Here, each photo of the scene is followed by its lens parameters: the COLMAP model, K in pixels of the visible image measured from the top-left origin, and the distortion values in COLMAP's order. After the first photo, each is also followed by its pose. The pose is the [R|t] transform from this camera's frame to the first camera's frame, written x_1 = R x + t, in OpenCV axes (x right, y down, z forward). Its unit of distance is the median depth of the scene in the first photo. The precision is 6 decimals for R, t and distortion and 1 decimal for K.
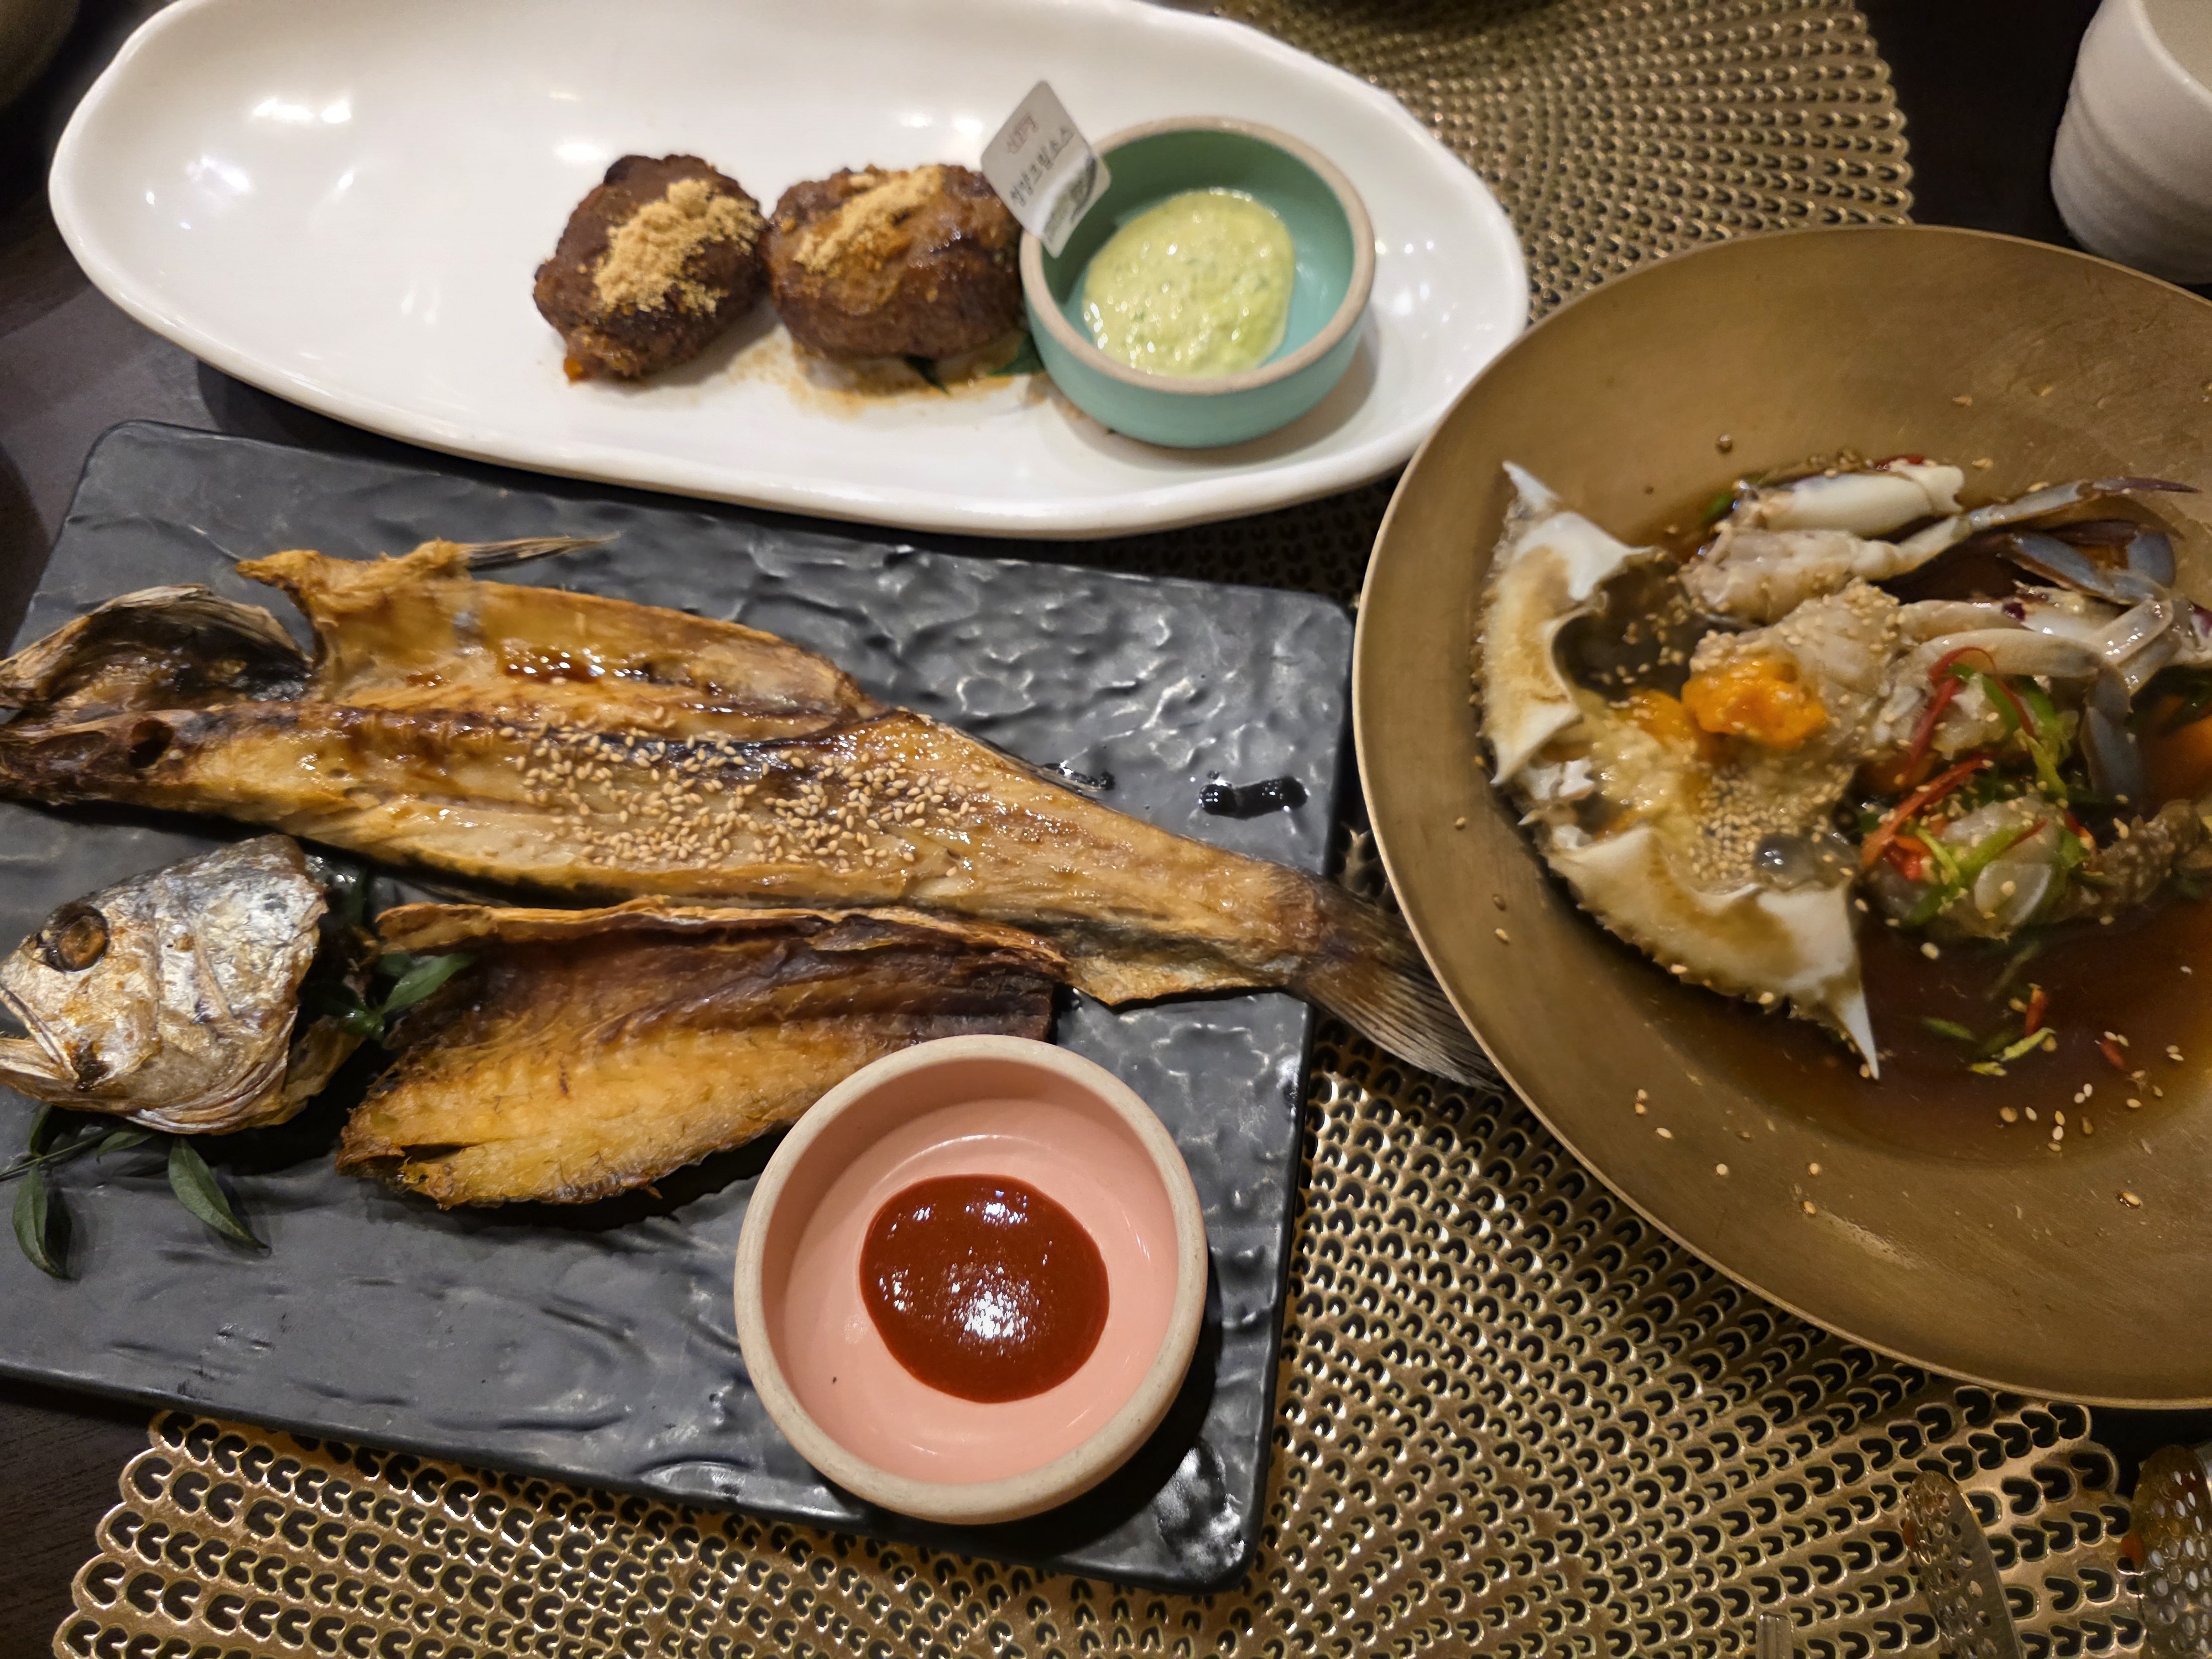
lens RADIAL K [[1463.7, 0, 1144.2], [0, 1463.7, 860.6], [0, 0, 1]] dist [-0.003676, 0.003513]
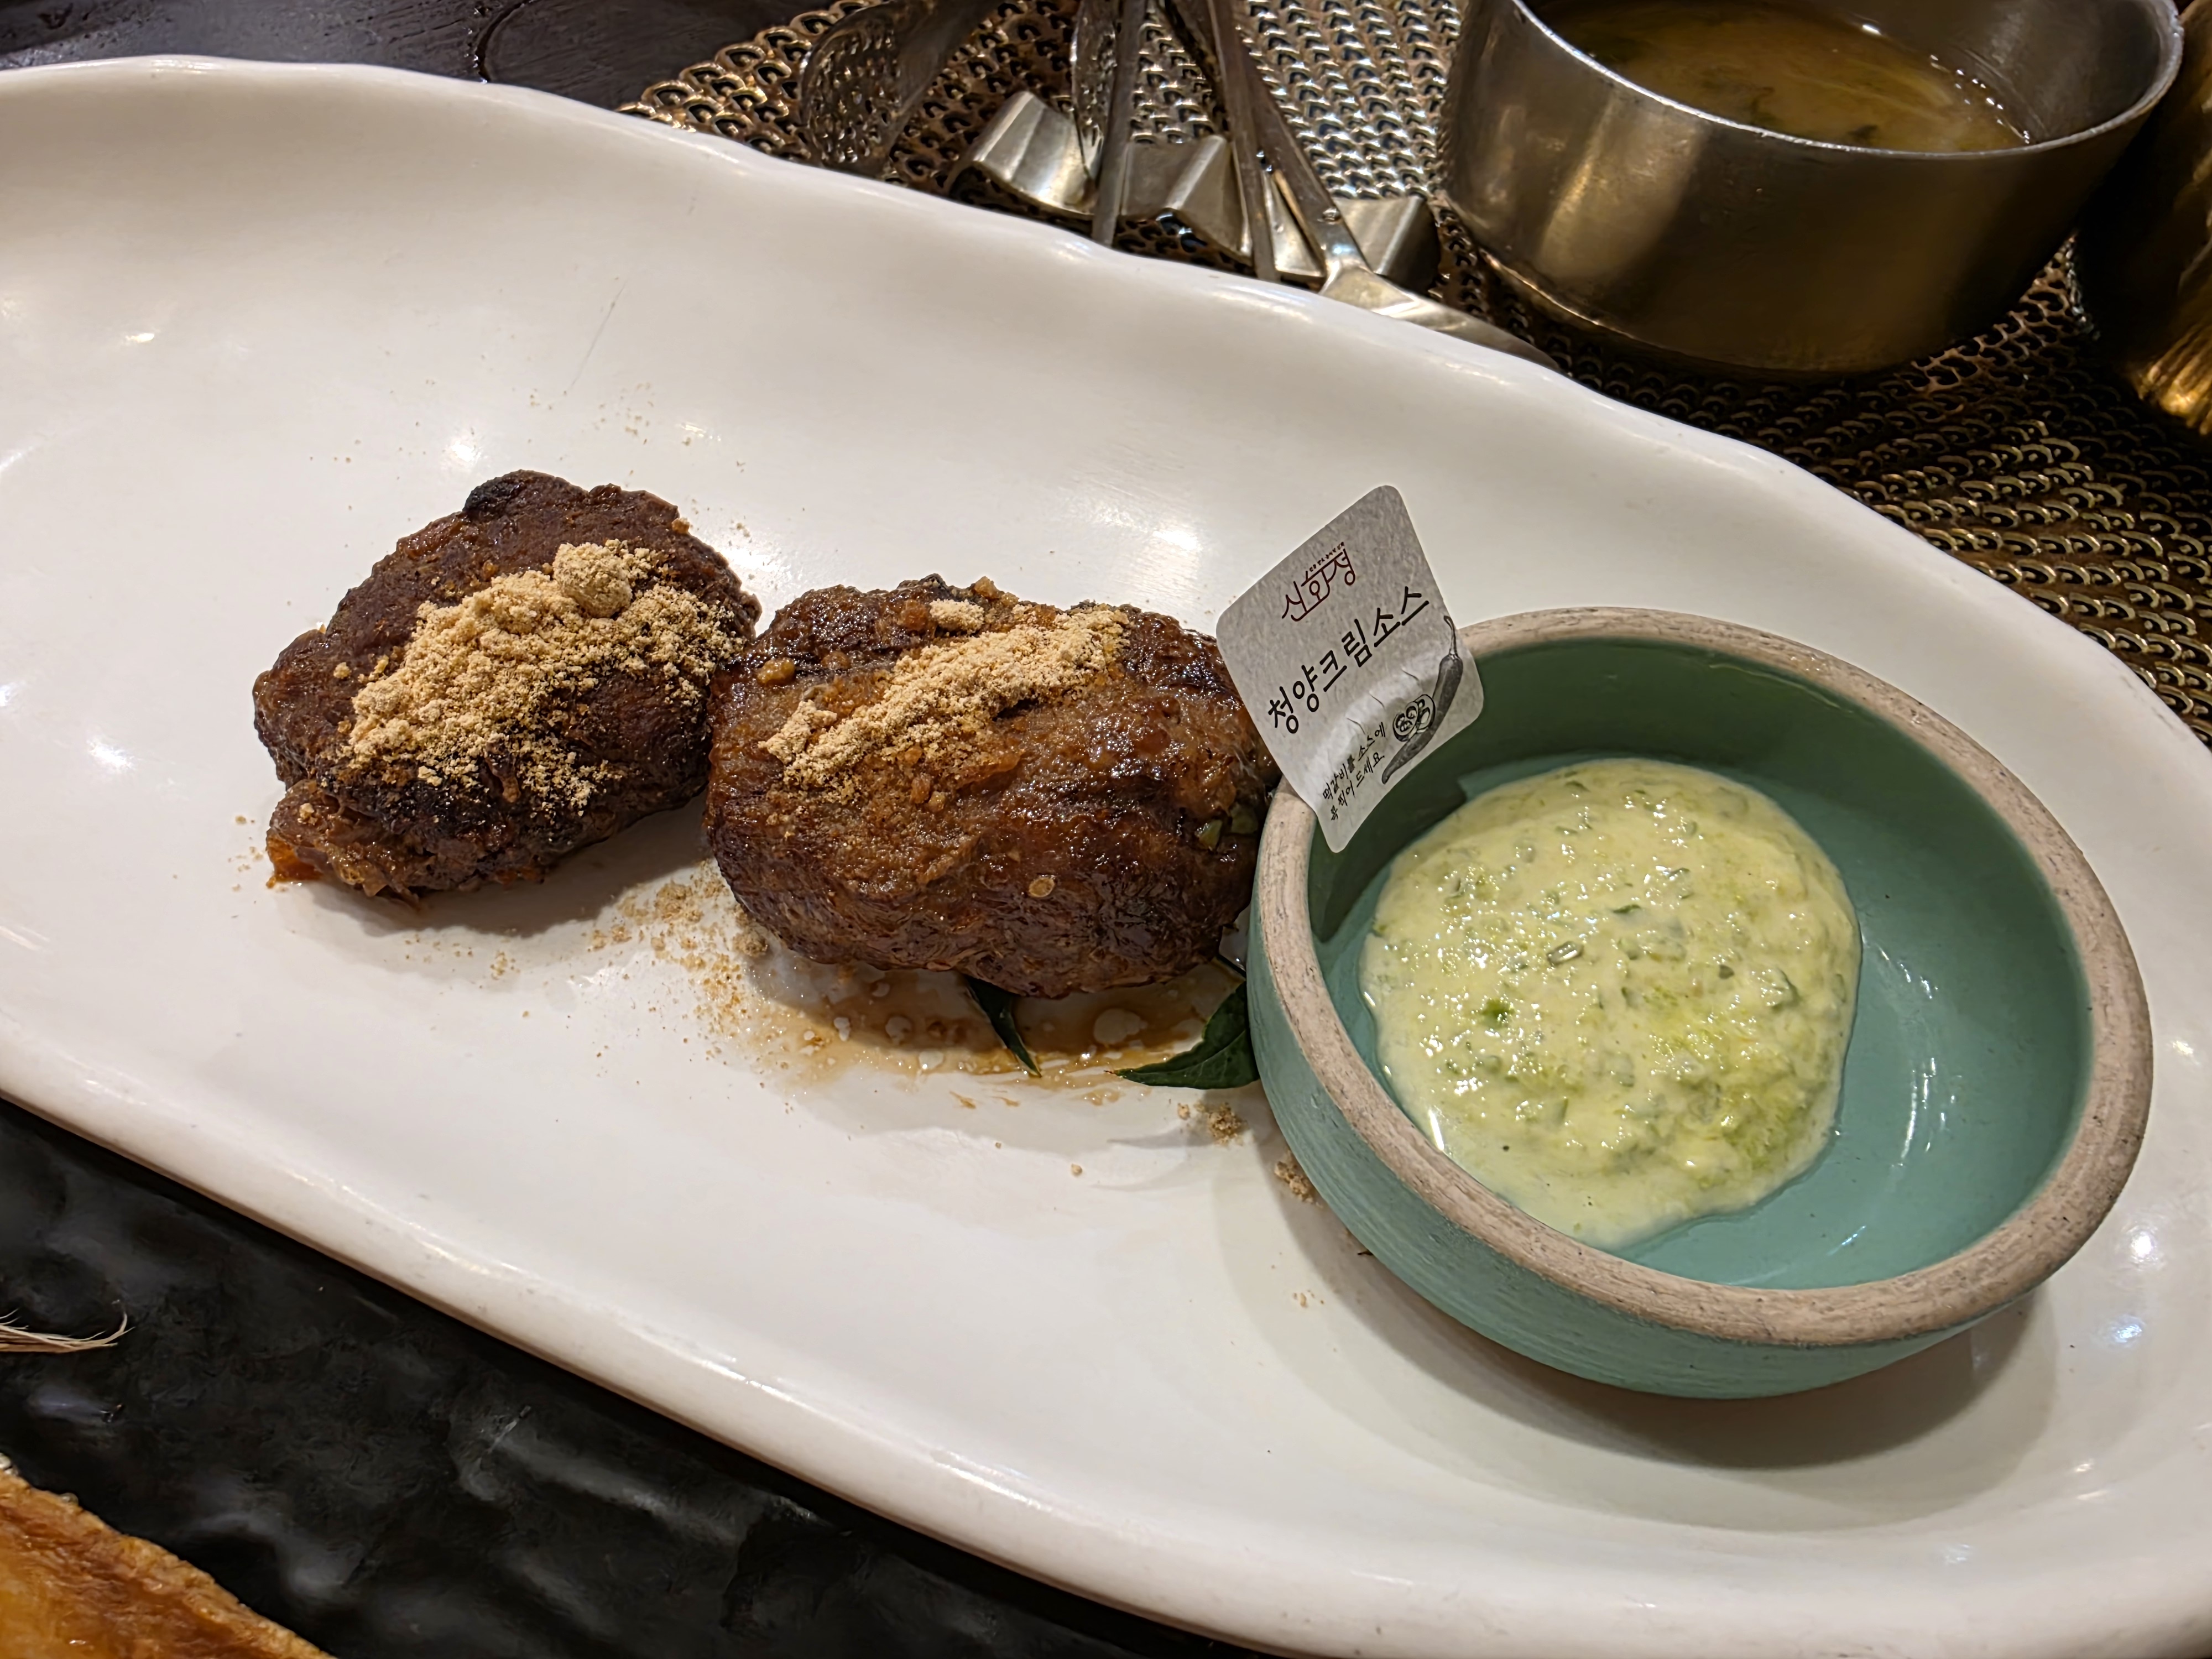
lens RADIAL K [[1319.9, 0, 1094.1], [0, 1319.9, 844.8], [0, 0, 1]] dist [0.001492, 0.000946]
pose [[0.971160, 0.209582, -0.113683, -0.093210], [-0.229382, 0.951365, -0.205641, -0.340725], [0.065056, 0.225787, 0.972002, 0.654825]]
